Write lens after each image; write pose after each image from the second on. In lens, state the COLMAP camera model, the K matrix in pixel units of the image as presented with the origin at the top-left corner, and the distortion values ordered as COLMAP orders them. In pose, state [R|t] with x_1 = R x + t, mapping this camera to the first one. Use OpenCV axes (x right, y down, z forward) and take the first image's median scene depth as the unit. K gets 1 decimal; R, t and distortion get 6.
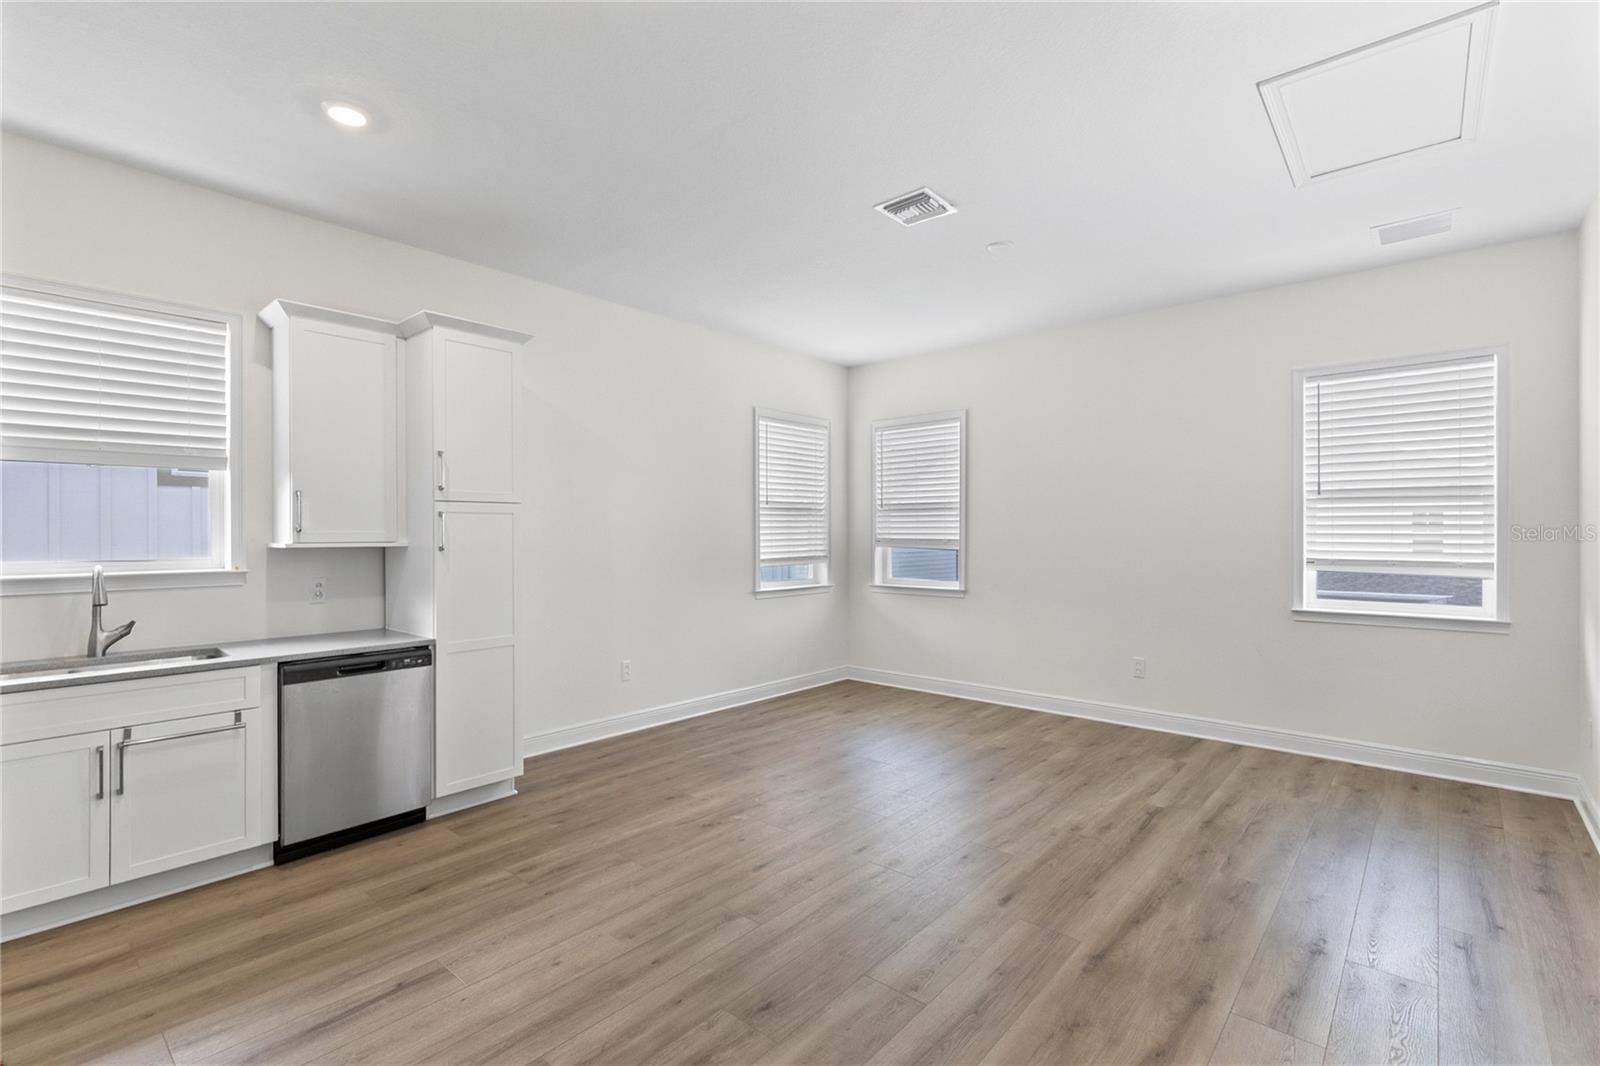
lens RADIAL K [[722.0, 0, 807.1], [0, 722.0, 539.3], [0, 0, 1]] dist [0.003361, 0.000130]
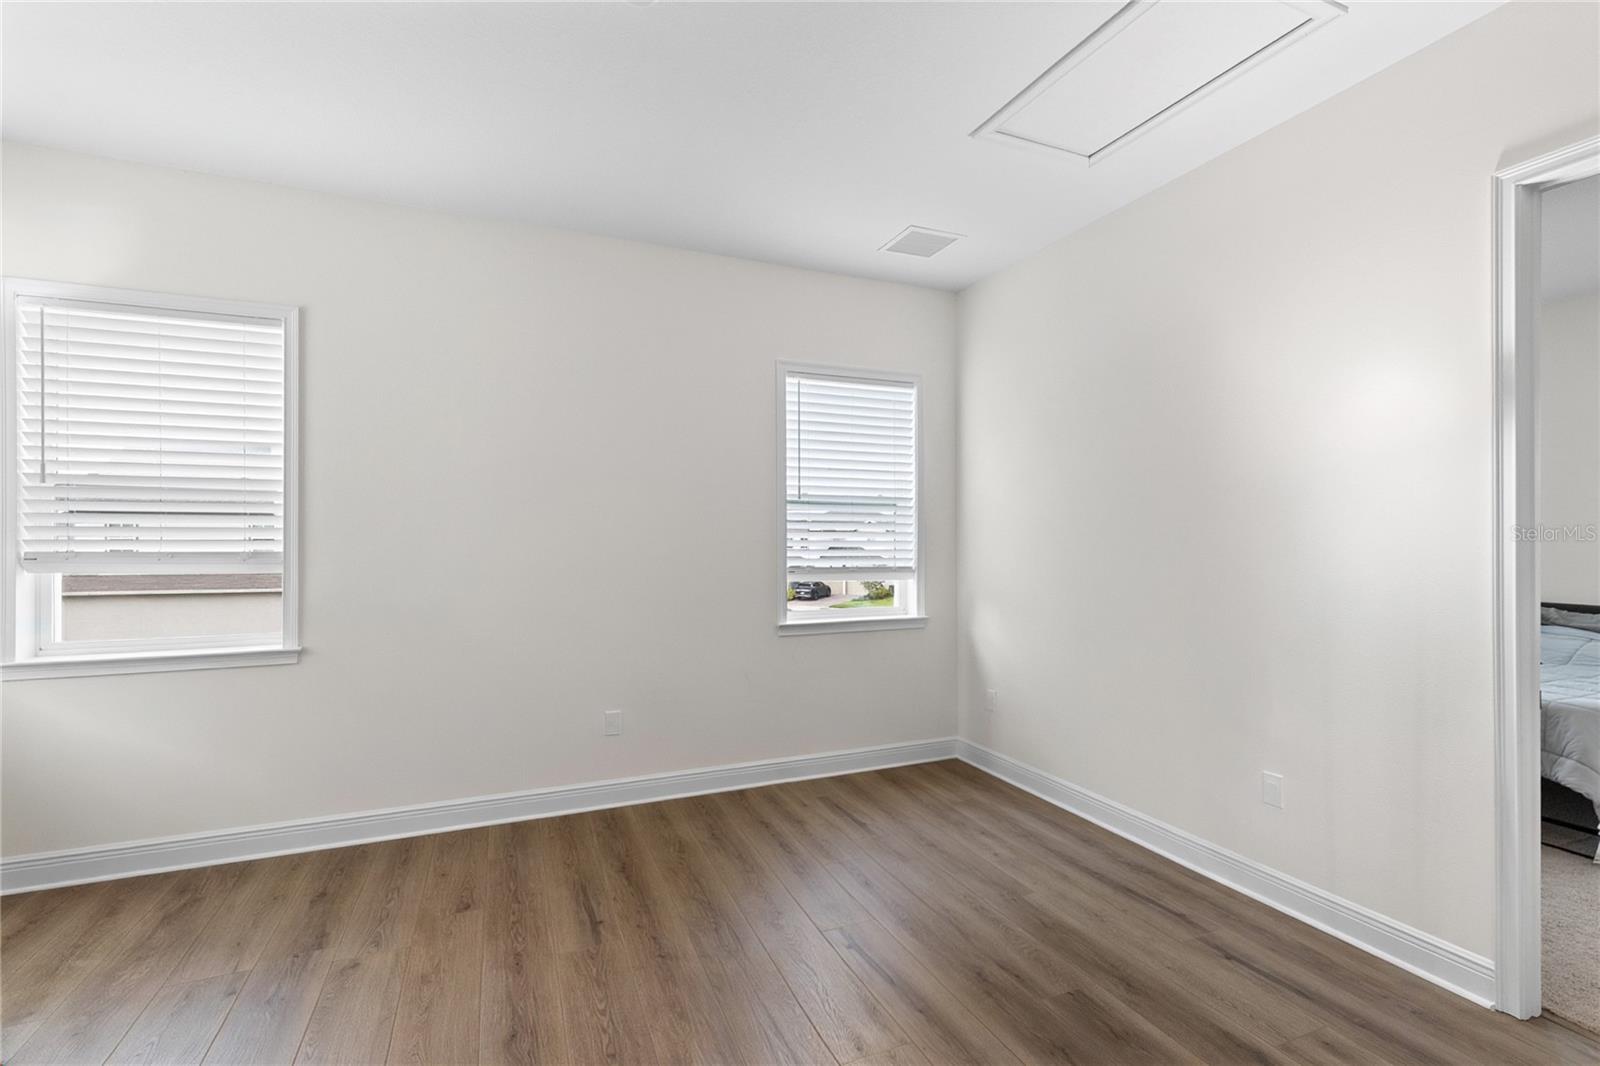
lens RADIAL K [[722.0, 0, 803.9], [0, 722.0, 538.4], [0, 0, 1]] dist [0.003361, 0.000130]
pose [[0.432231, 0.001633, 0.901761, -0.192871], [0.007880, 0.999953, -0.005588, -0.008301], [-0.901728, 0.009521, 0.432198, 0.856448]]
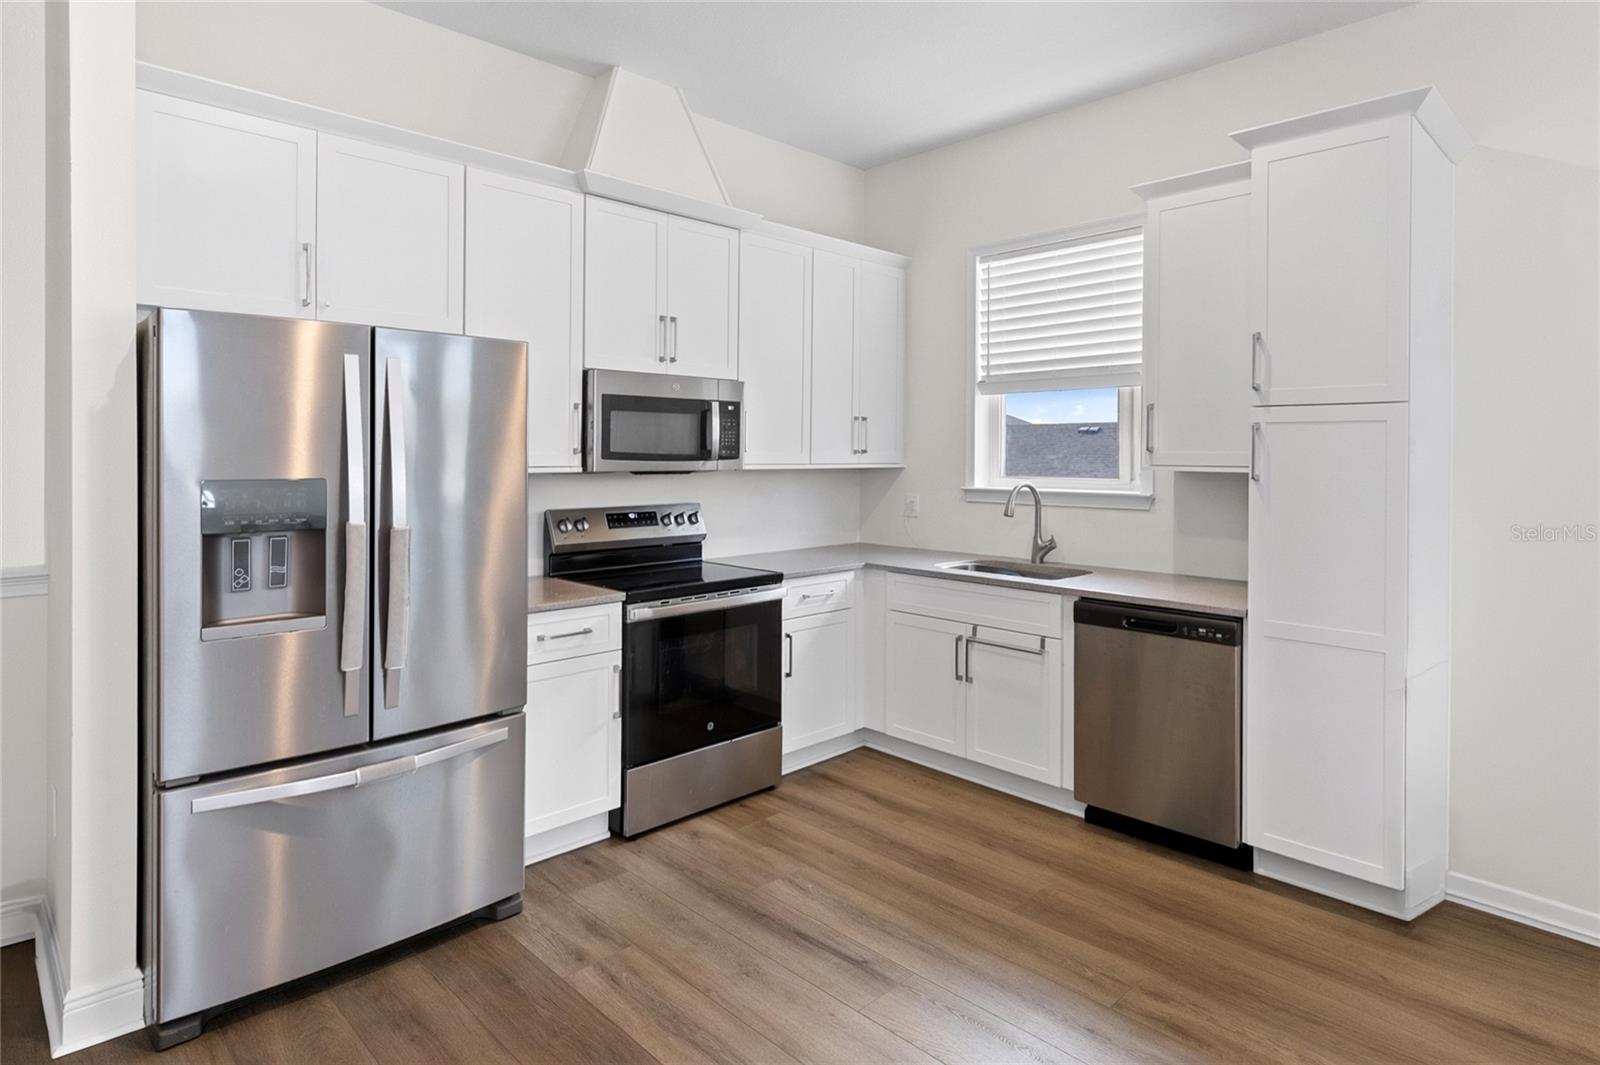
lens RADIAL K [[863.3, 0, 821.0], [0, 863.3, 451.9], [0, 0, 1]] dist [0.007576, 0.000378]
pose [[-0.066842, 0.001320, -0.997763, 0.363805], [-0.009690, 0.999951, 0.001972, -0.009777], [0.997717, 0.009800, -0.066826, 0.731139]]
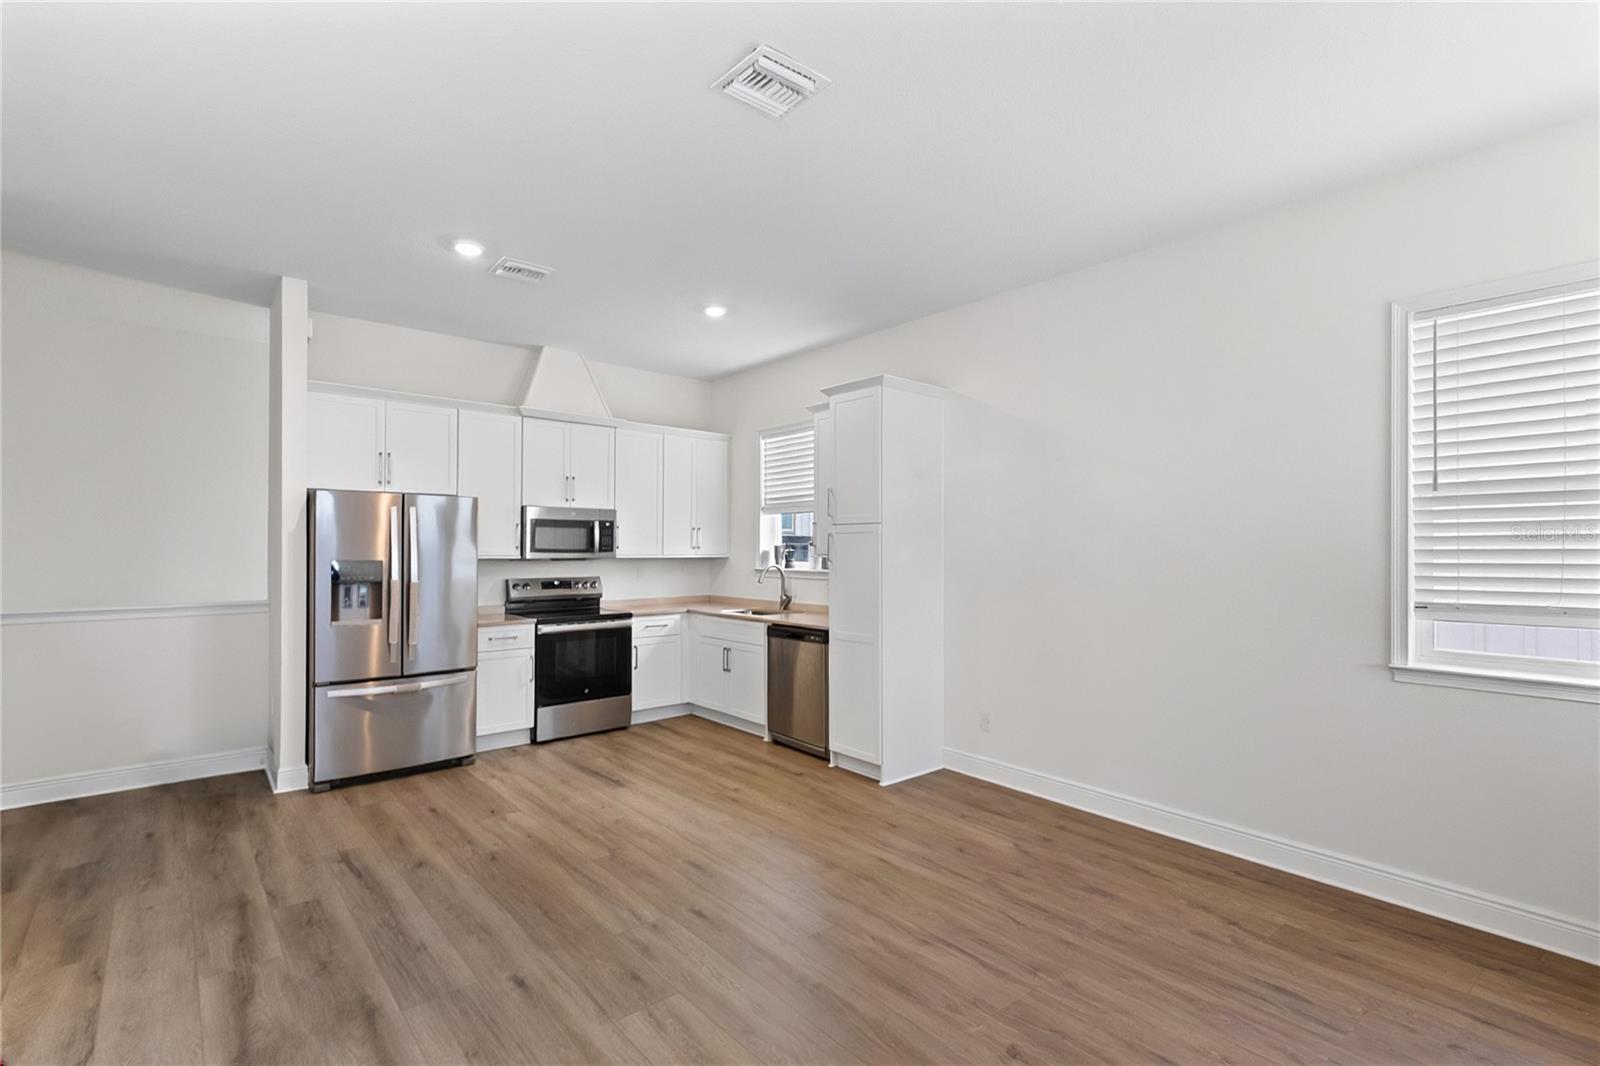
lens RADIAL K [[722.0, 0, 791.1], [0, 722.0, 535.8], [0, 0, 1]] dist [0.003361, 0.000130]
pose [[-0.149826, -0.015405, -0.988592, 0.945044], [-0.004223, 0.999879, -0.014941, -0.012404], [0.988703, 0.001936, -0.149873, 1.269530]]
